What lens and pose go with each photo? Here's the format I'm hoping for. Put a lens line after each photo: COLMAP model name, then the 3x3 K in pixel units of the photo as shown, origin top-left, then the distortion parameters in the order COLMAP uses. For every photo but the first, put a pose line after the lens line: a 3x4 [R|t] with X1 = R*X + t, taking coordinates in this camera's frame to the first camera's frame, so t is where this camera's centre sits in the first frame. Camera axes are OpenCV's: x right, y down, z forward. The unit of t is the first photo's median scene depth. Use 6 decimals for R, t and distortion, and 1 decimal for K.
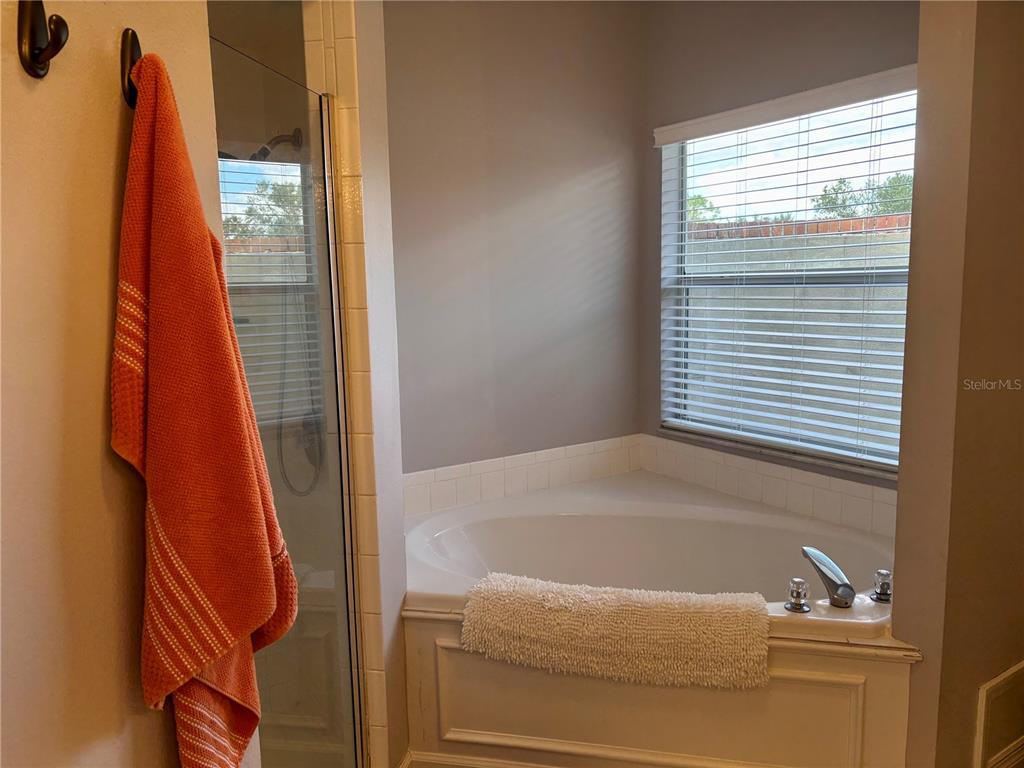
lens RADIAL K [[775.8, 0, 518.0], [0, 775.8, 391.2], [0, 0, 1]] dist [0.063515, -0.078952]
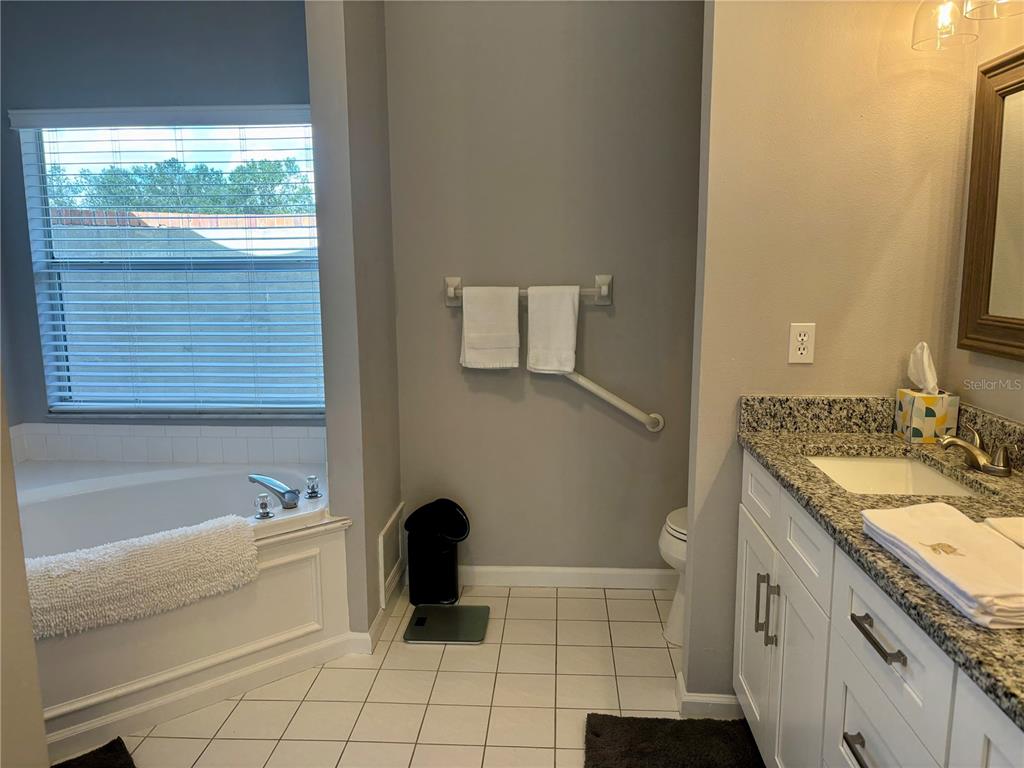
lens RADIAL K [[775.8, 0, 516.9], [0, 775.8, 386.2], [0, 0, 1]] dist [0.063515, -0.078952]
pose [[0.601398, -0.106671, 0.791797, -0.276738], [0.104222, 0.993053, 0.054624, 0.023278], [-0.792123, 0.049672, 0.608337, -0.096762]]
